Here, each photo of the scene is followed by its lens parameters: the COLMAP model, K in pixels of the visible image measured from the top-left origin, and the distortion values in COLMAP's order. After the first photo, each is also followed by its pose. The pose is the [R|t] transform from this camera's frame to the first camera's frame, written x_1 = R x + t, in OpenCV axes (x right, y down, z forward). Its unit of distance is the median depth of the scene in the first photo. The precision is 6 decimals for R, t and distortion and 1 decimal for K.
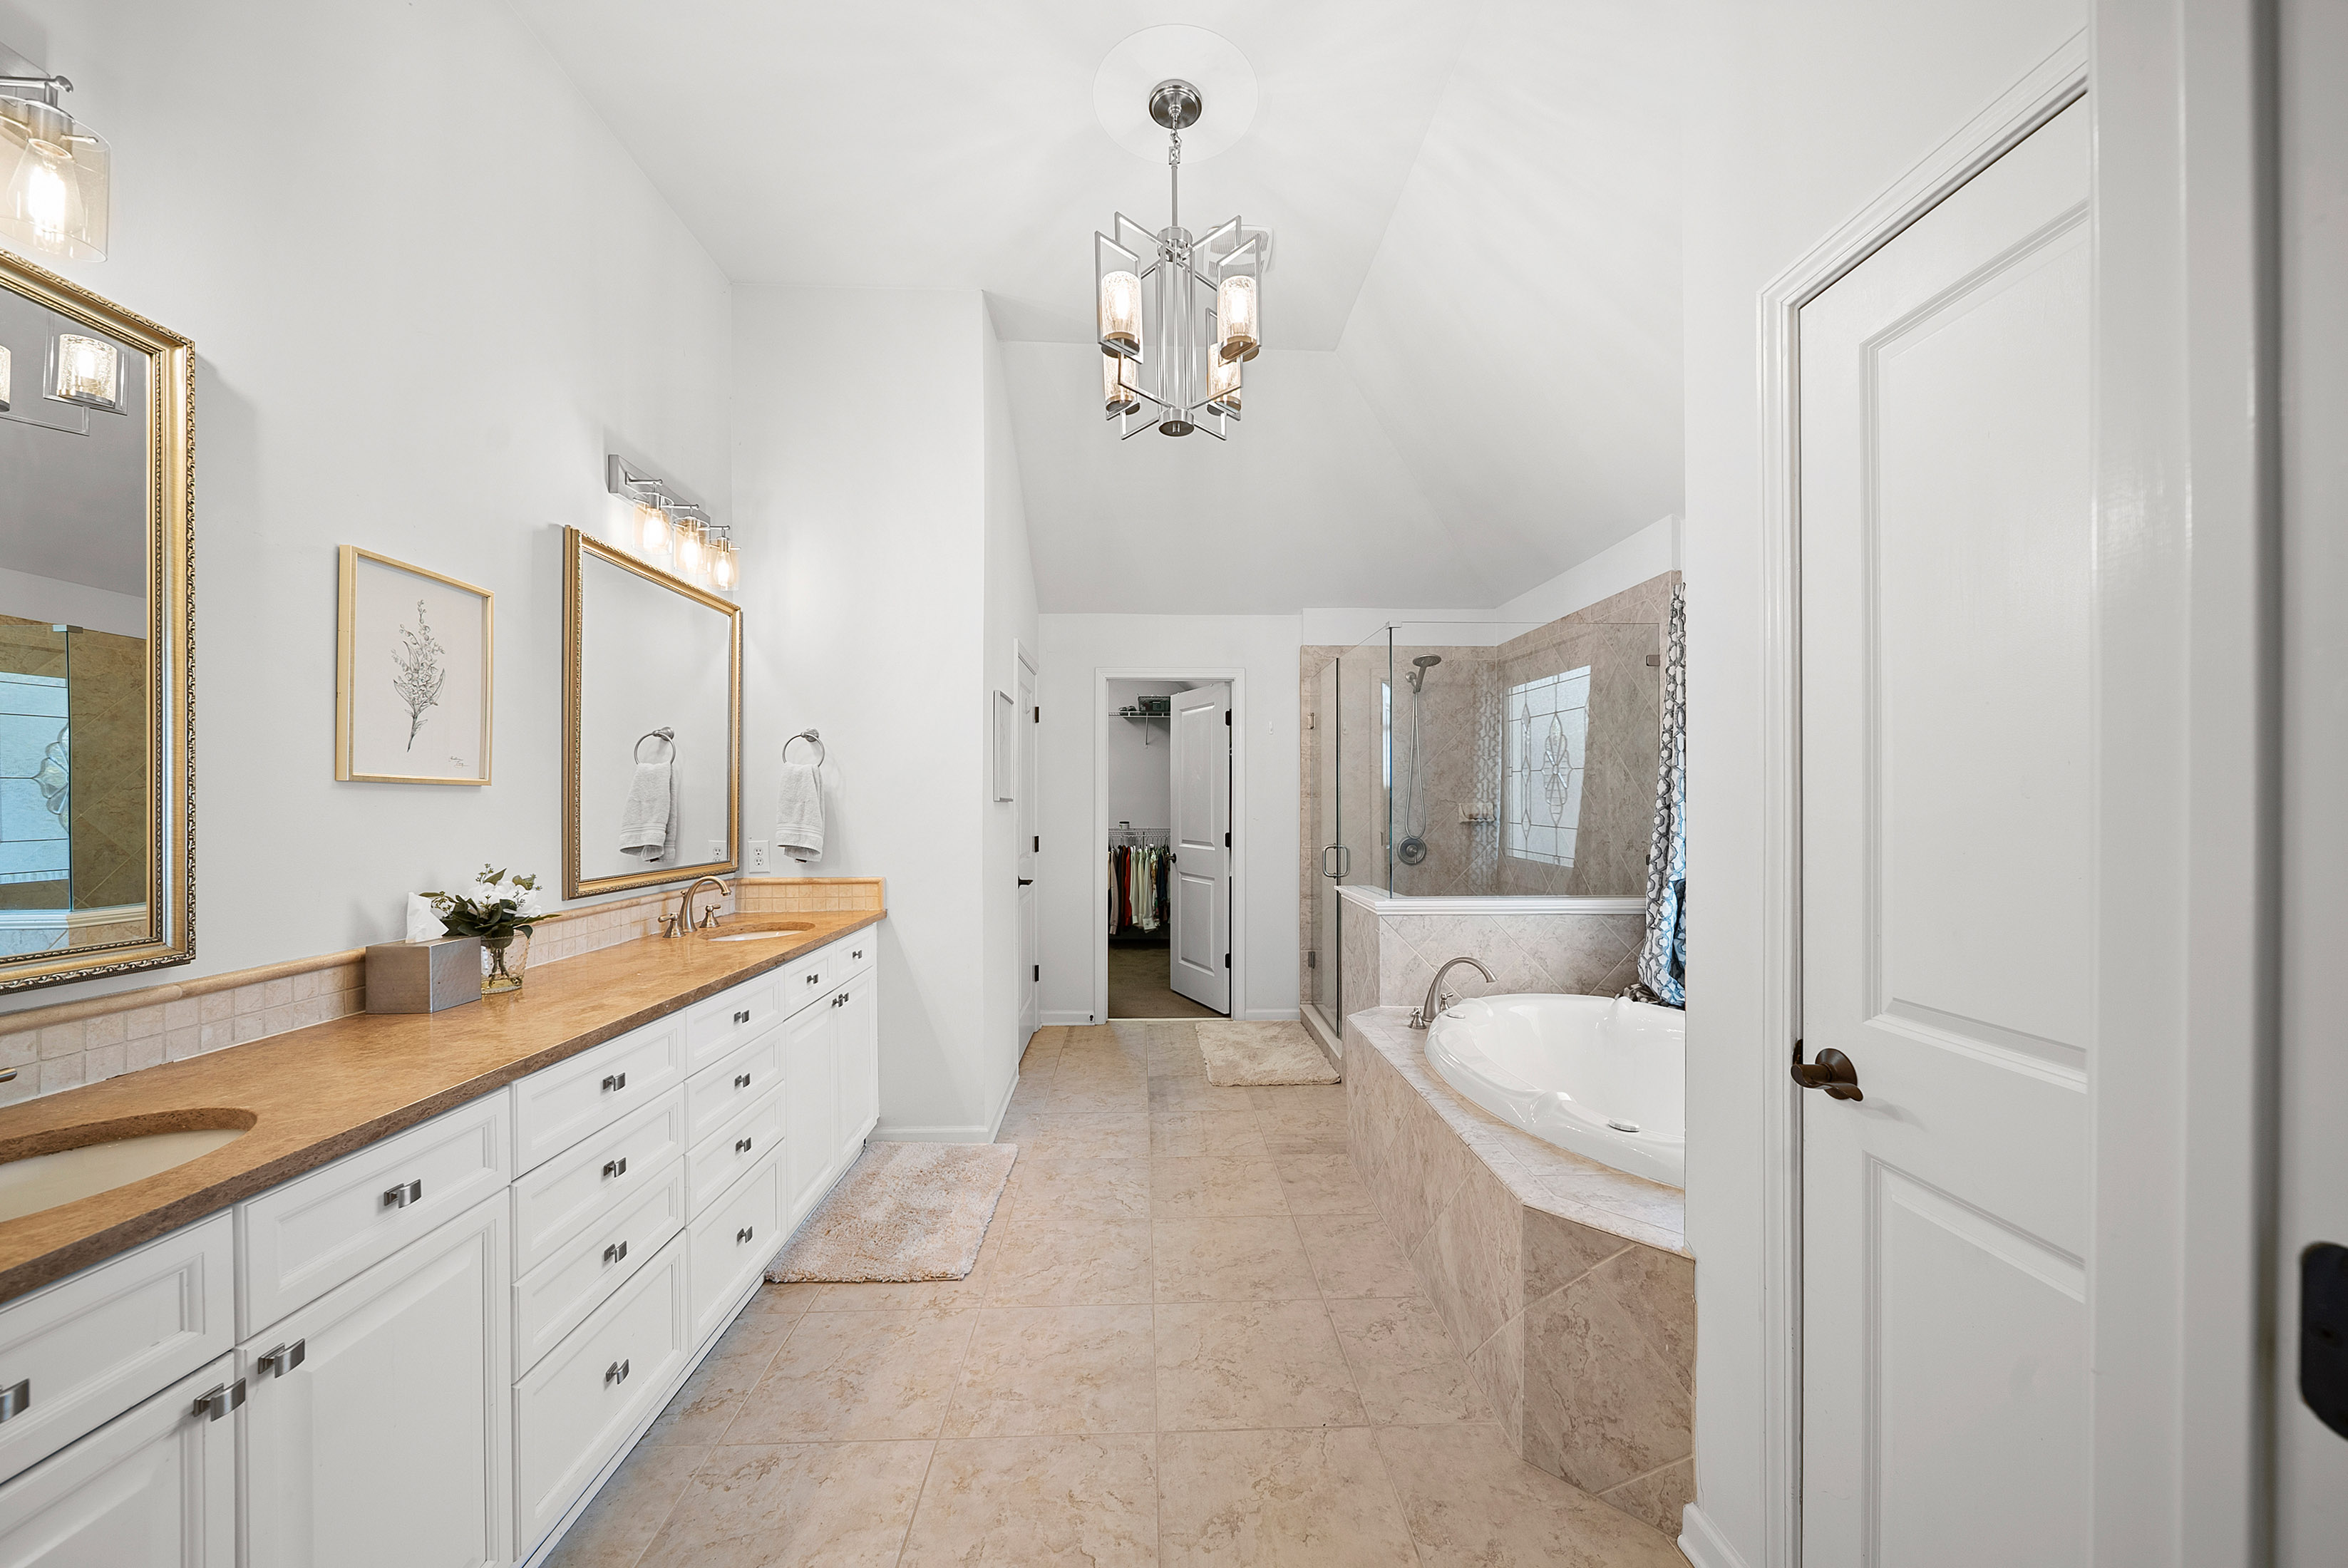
lens RADIAL K [[845.9, 0, 1181.0], [0, 845.9, 798.2], [0, 0, 1]] dist [0.000611, -0.002102]
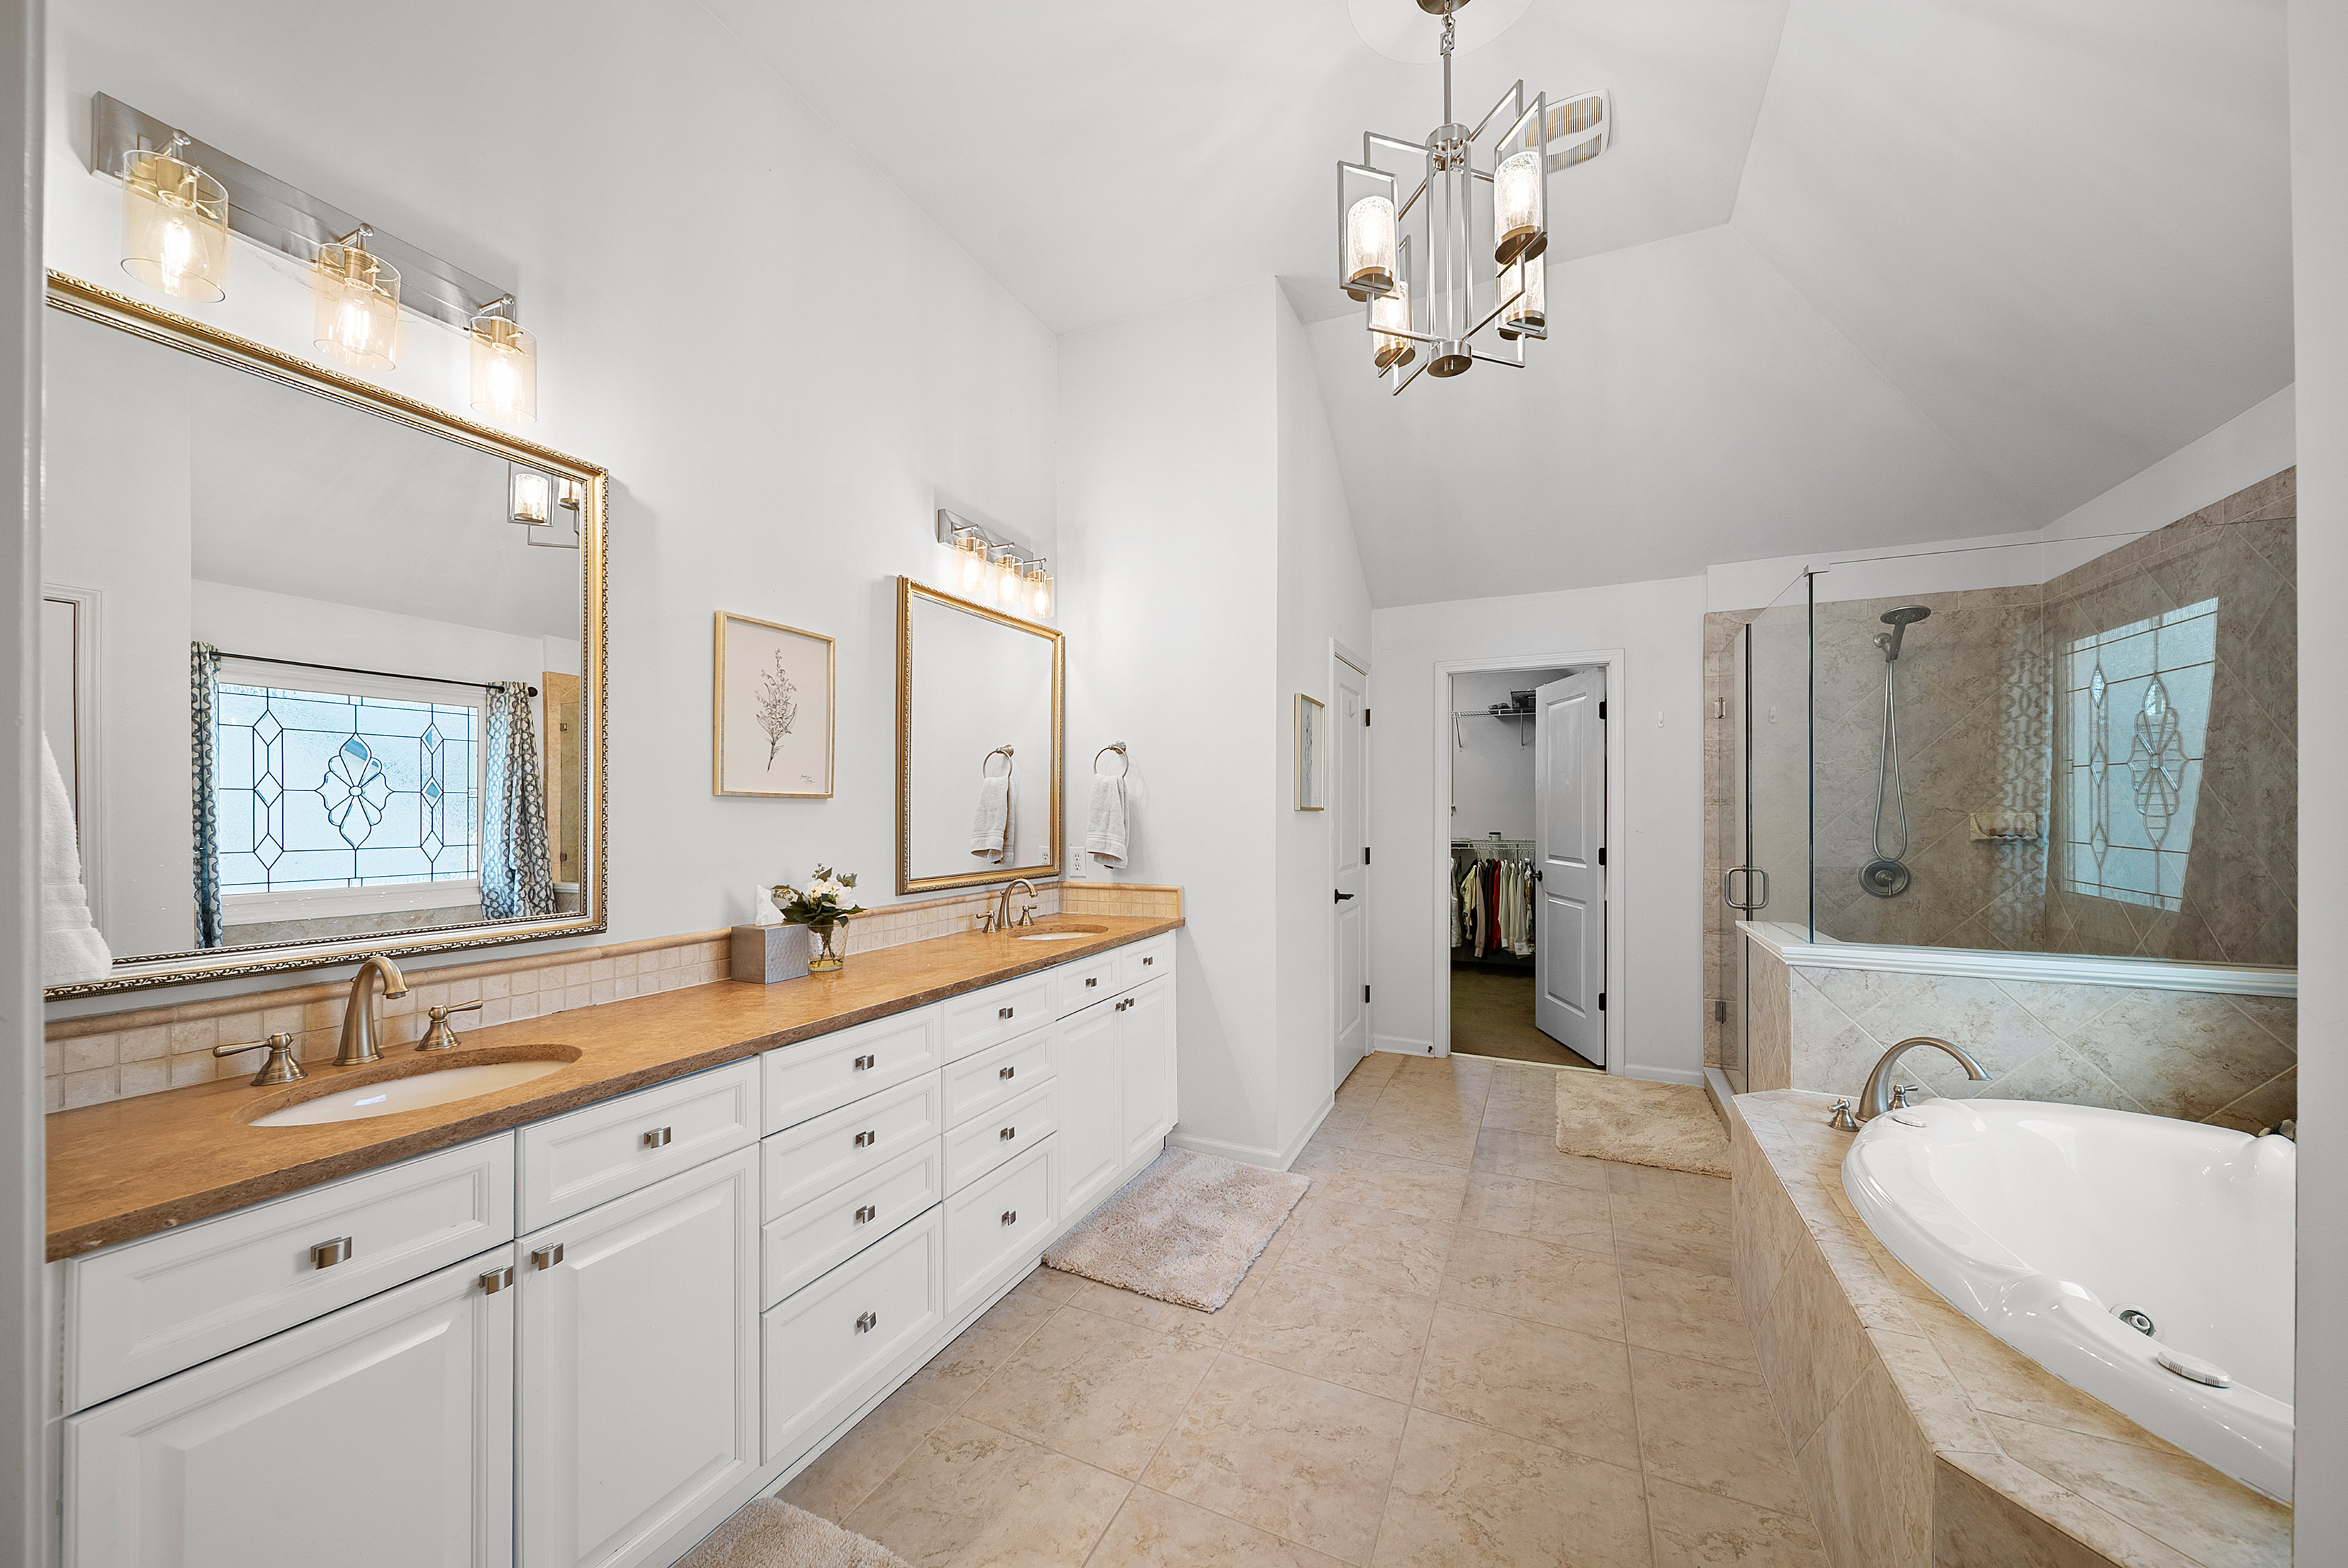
lens RADIAL K [[848.6, 0, 1167.3], [0, 848.6, 806.0], [0, 0, 1]] dist [0.001758, -0.002634]
pose [[0.883322, -0.001964, -0.468762, 0.133471], [0.002043, 0.999998, -0.000338, -0.001933], [0.468761, -0.000659, 0.883325, 0.120409]]
